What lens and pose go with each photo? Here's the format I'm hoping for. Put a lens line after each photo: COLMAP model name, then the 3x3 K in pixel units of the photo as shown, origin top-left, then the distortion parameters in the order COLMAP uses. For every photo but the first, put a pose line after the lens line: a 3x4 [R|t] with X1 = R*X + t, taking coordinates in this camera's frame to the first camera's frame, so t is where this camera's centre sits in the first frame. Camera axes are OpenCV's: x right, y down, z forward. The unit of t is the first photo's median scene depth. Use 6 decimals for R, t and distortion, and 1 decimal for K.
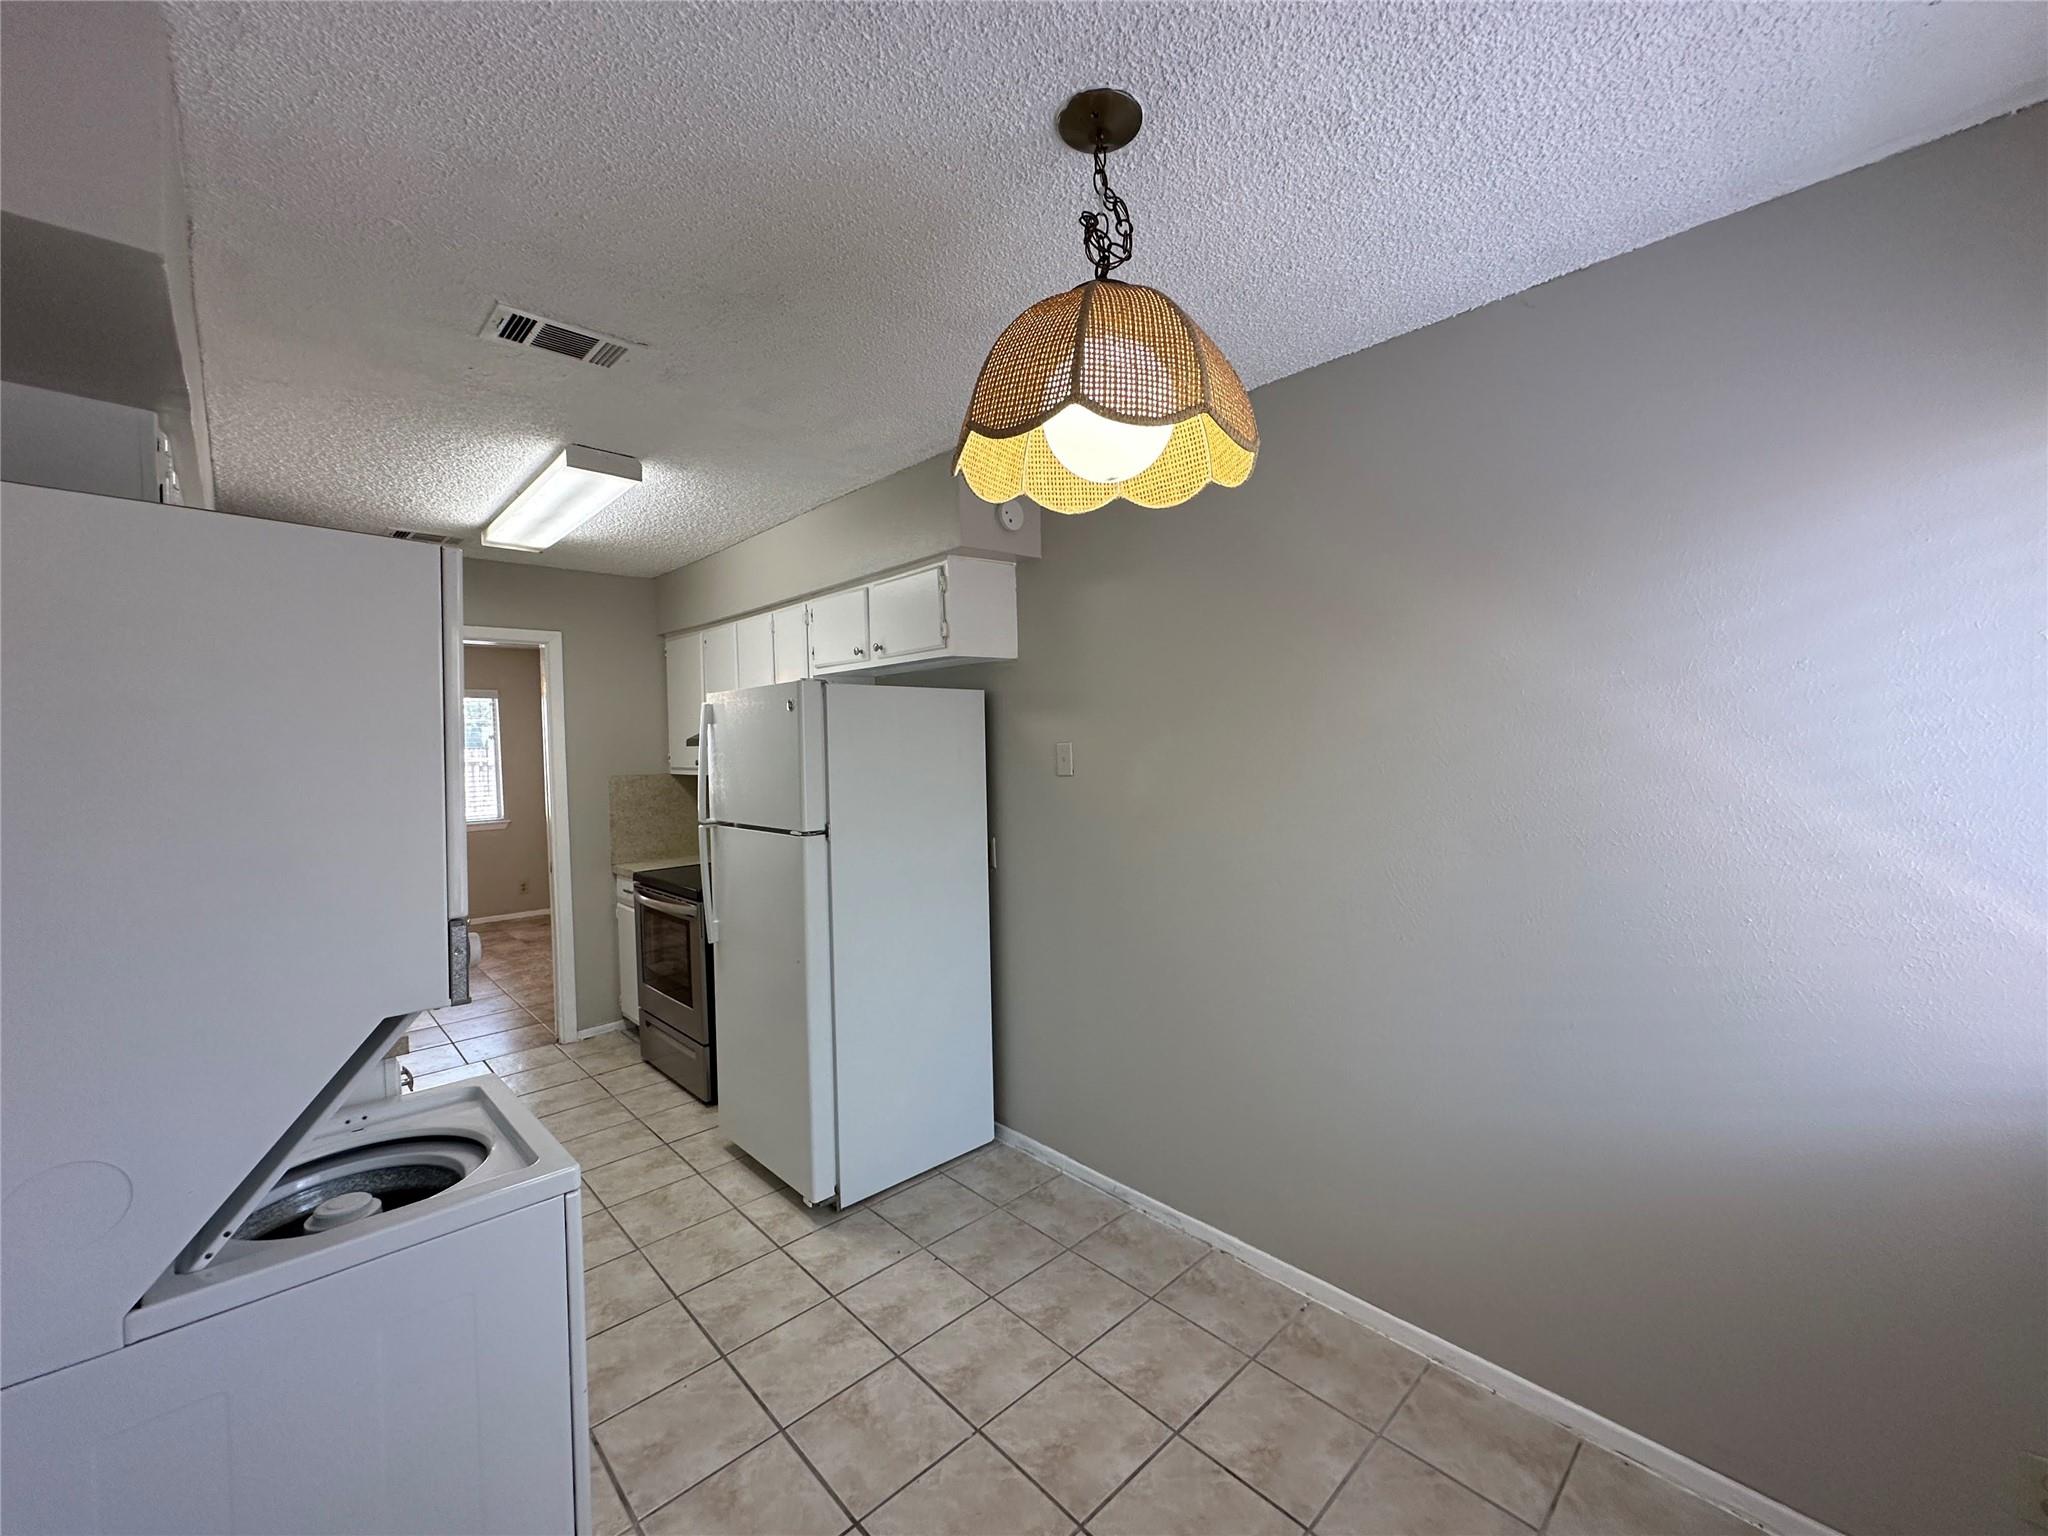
lens RADIAL K [[818.5, 0, 1019.8], [0, 818.5, 771.0], [0, 0, 1]] dist [-0.003629, 0.000968]
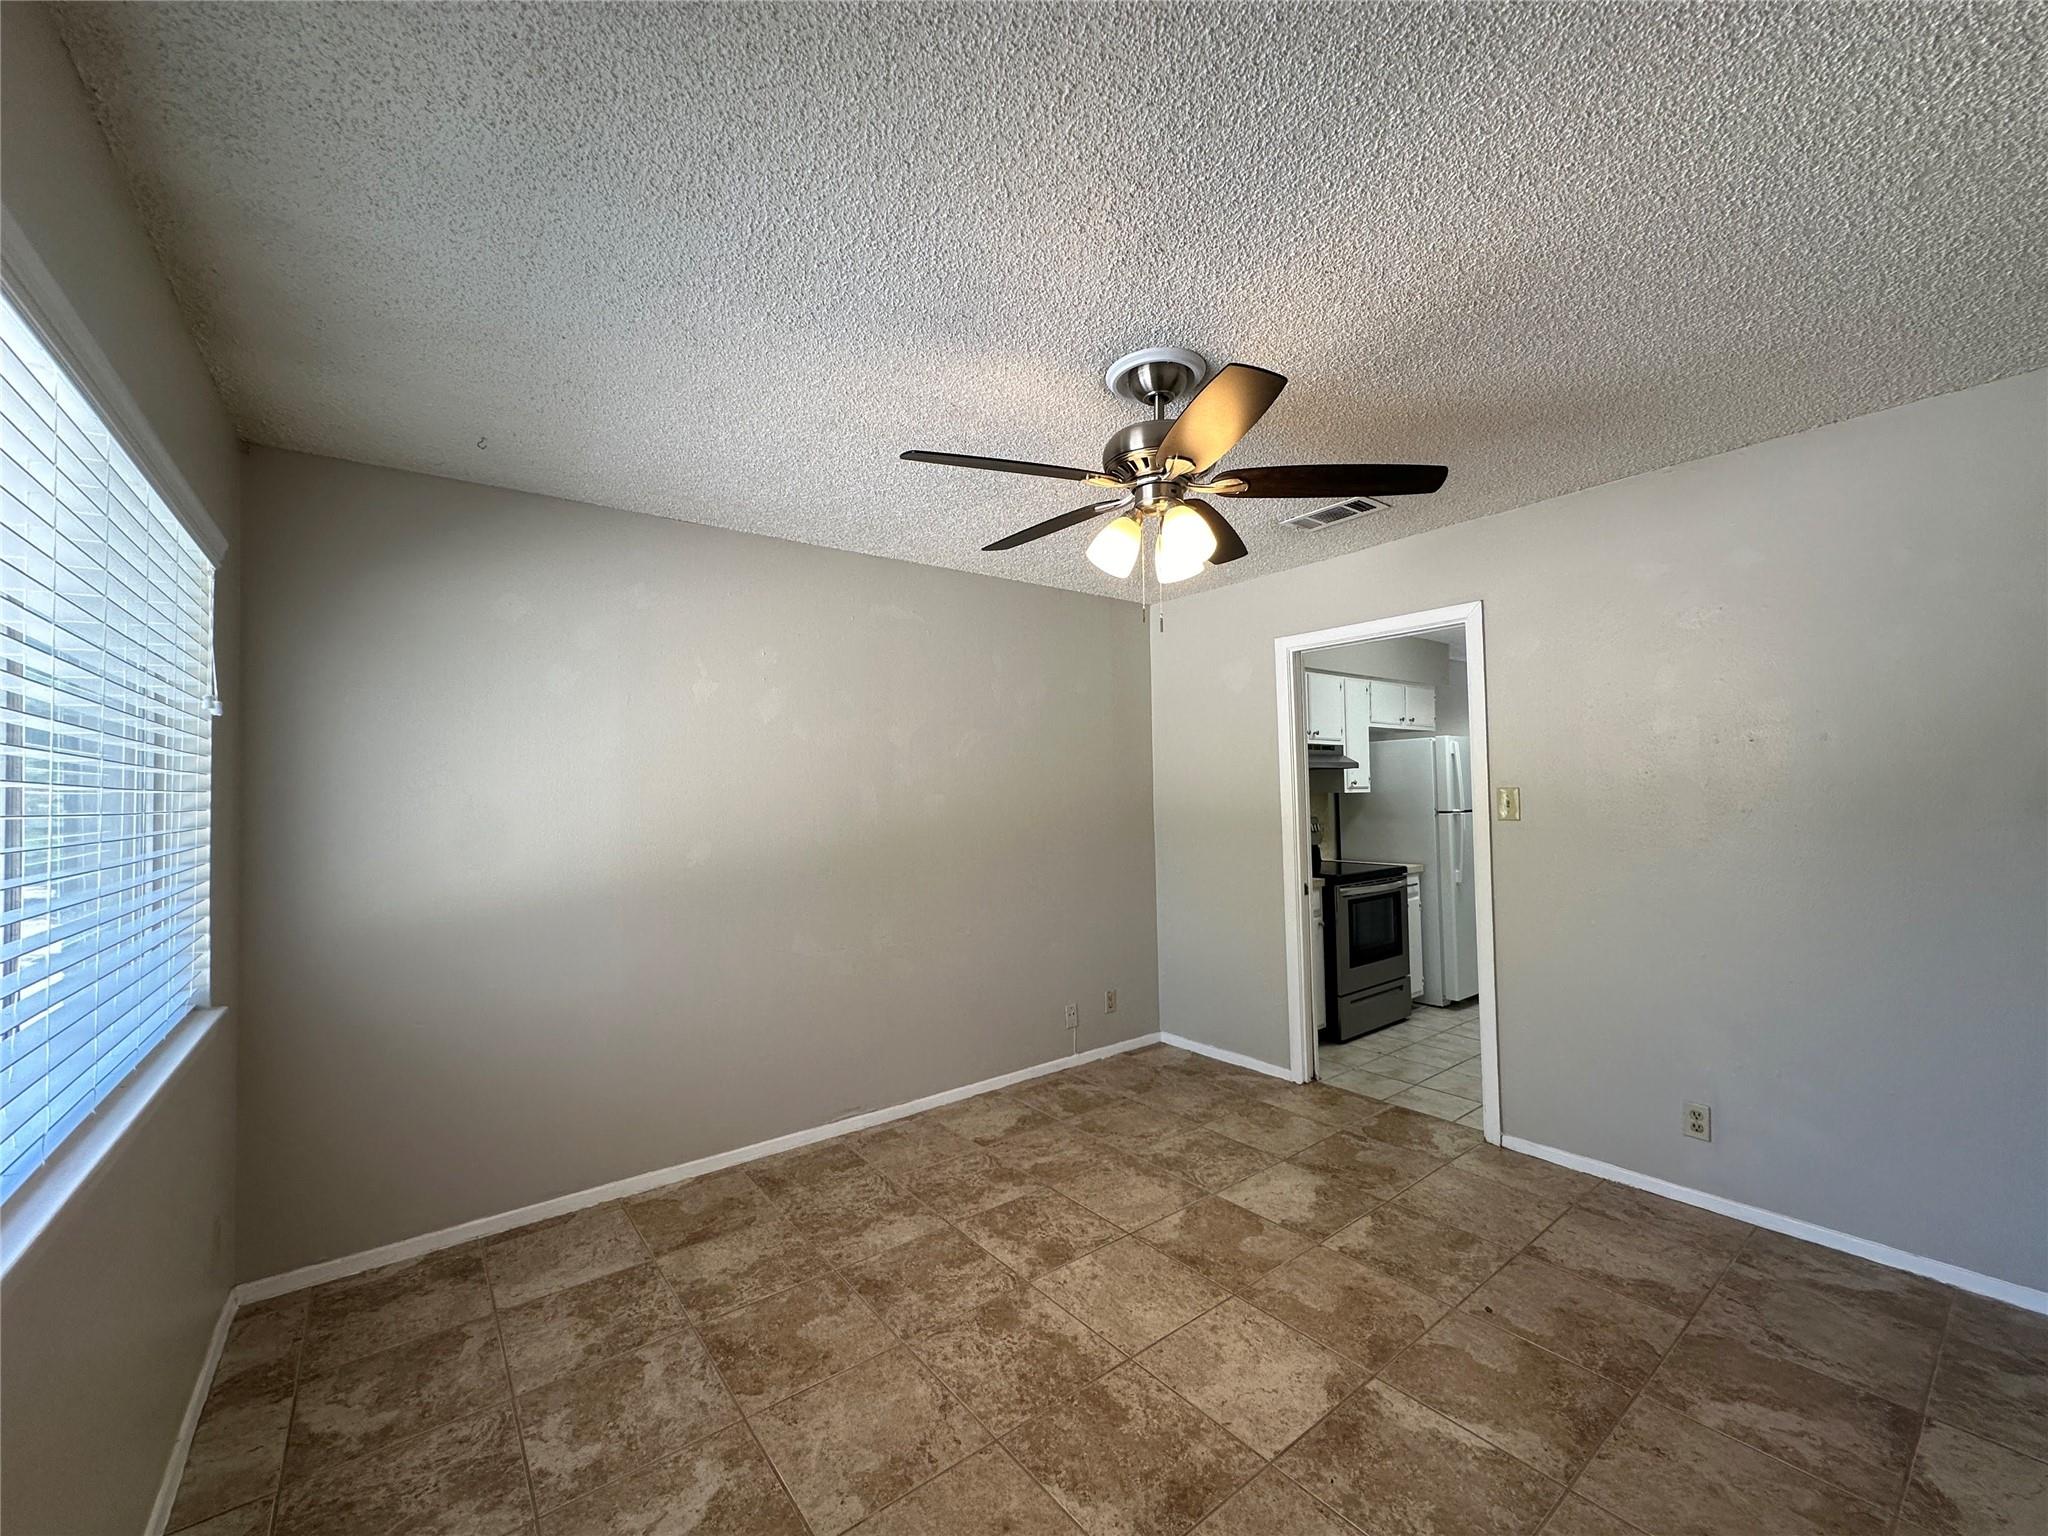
lens RADIAL K [[818.5, 0, 1023.9], [0, 818.5, 767.4], [0, 0, 1]] dist [-0.003629, 0.000968]
pose [[0.104629, 0.050747, 0.993216, -2.381485], [0.048987, 0.997222, -0.056112, 0.023795], [-0.993304, 0.054525, 0.101853, 1.885661]]
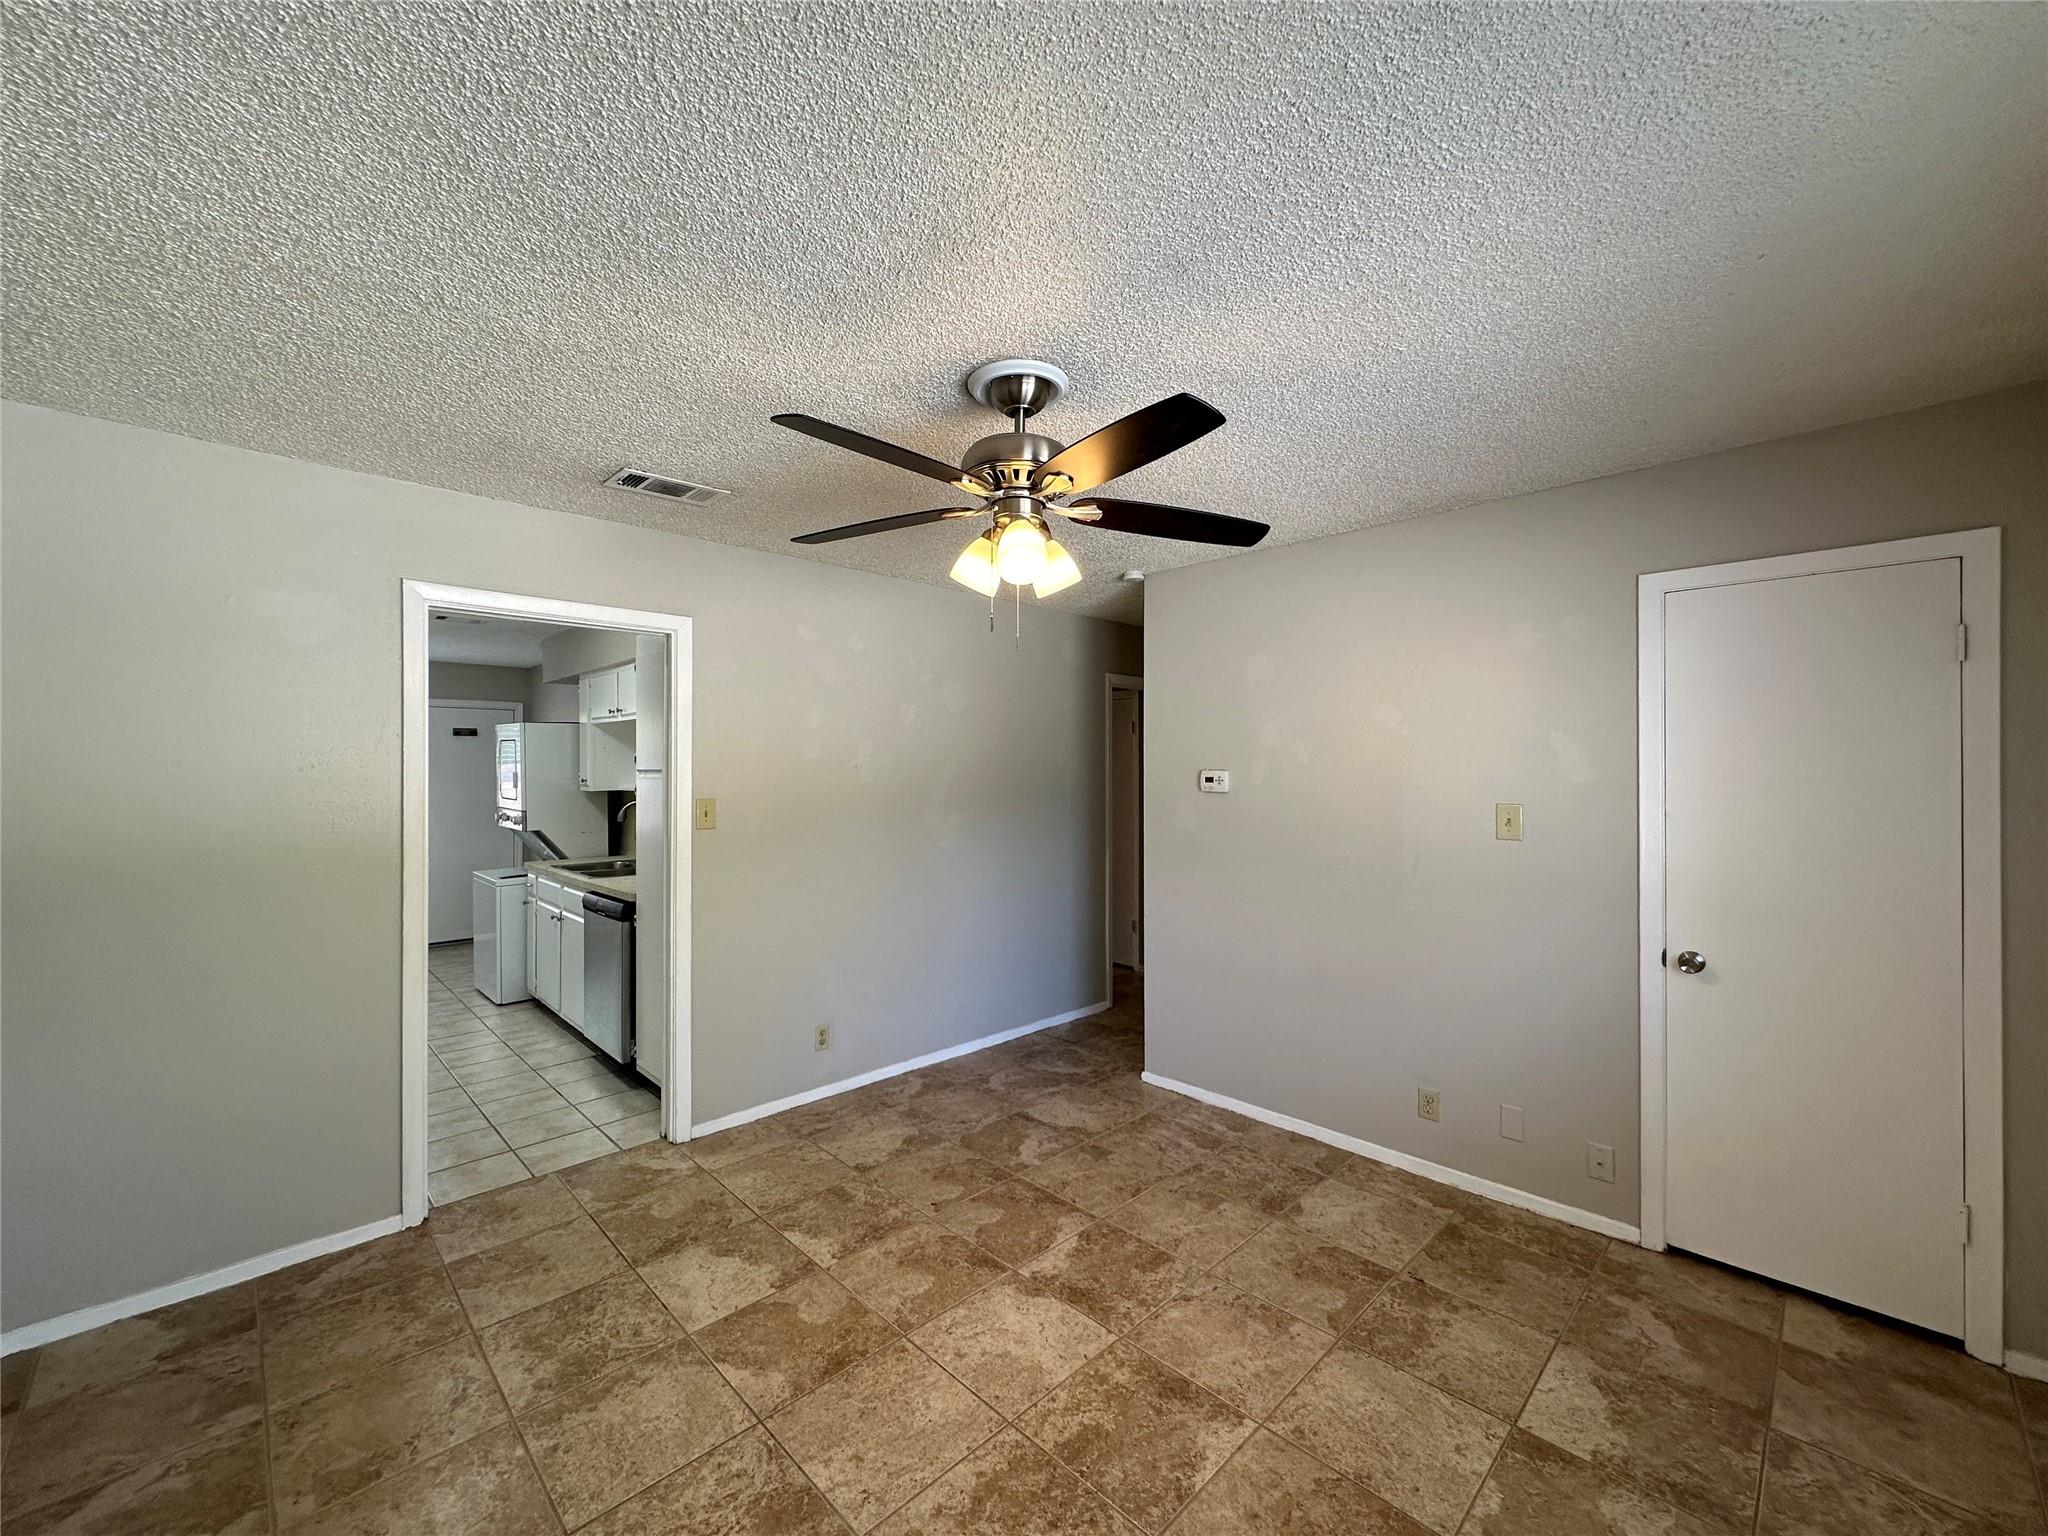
lens RADIAL K [[818.5, 0, 1019.5], [0, 818.5, 773.1], [0, 0, 1]] dist [-0.003629, 0.000968]
pose [[-0.999667, 0.020725, -0.015406, -1.614852], [0.020153, 0.999135, 0.036373, -0.052829], [0.016146, 0.036050, -0.999220, 2.567116]]
